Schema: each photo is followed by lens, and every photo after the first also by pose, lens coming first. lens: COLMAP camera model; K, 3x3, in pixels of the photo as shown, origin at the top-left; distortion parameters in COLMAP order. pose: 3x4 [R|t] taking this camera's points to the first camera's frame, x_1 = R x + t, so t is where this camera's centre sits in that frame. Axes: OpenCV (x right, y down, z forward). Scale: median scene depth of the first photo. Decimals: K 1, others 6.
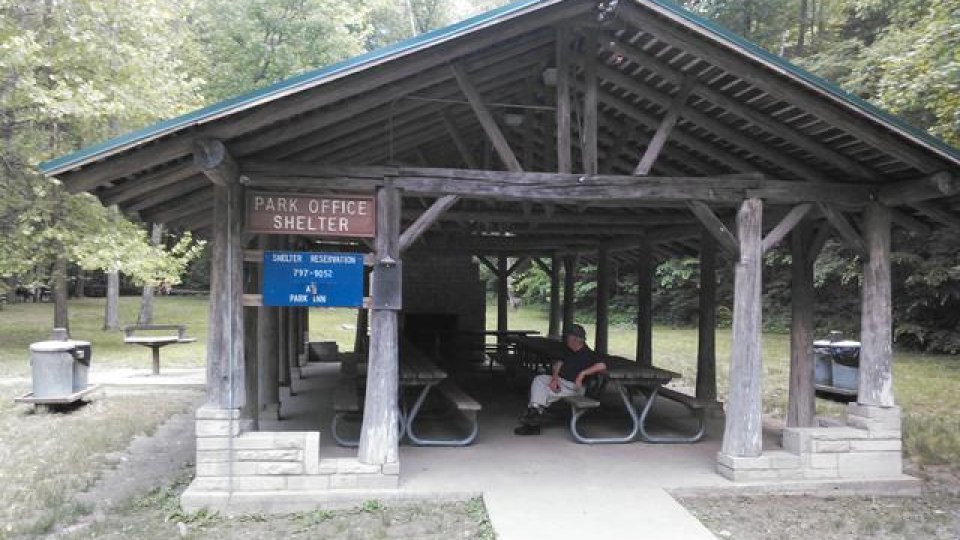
lens RADIAL K [[830.3, 0, 480.4], [0, 830.3, 269.1], [0, 0, 1]] dist [-0.003522, -0.014912]
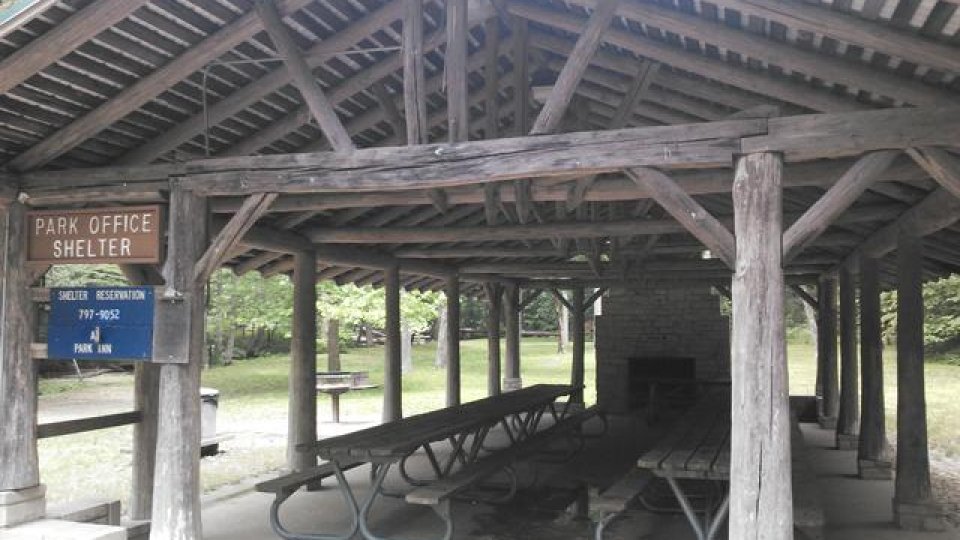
lens RADIAL K [[830.3, 0, 479.8], [0, 830.3, 273.5], [0, 0, 1]] dist [-0.003522, -0.014912]
pose [[0.894870, -0.046593, -0.443888, 0.428720], [0.027780, 0.998422, -0.048795, 0.013789], [0.445461, 0.031334, 0.894753, 0.473708]]
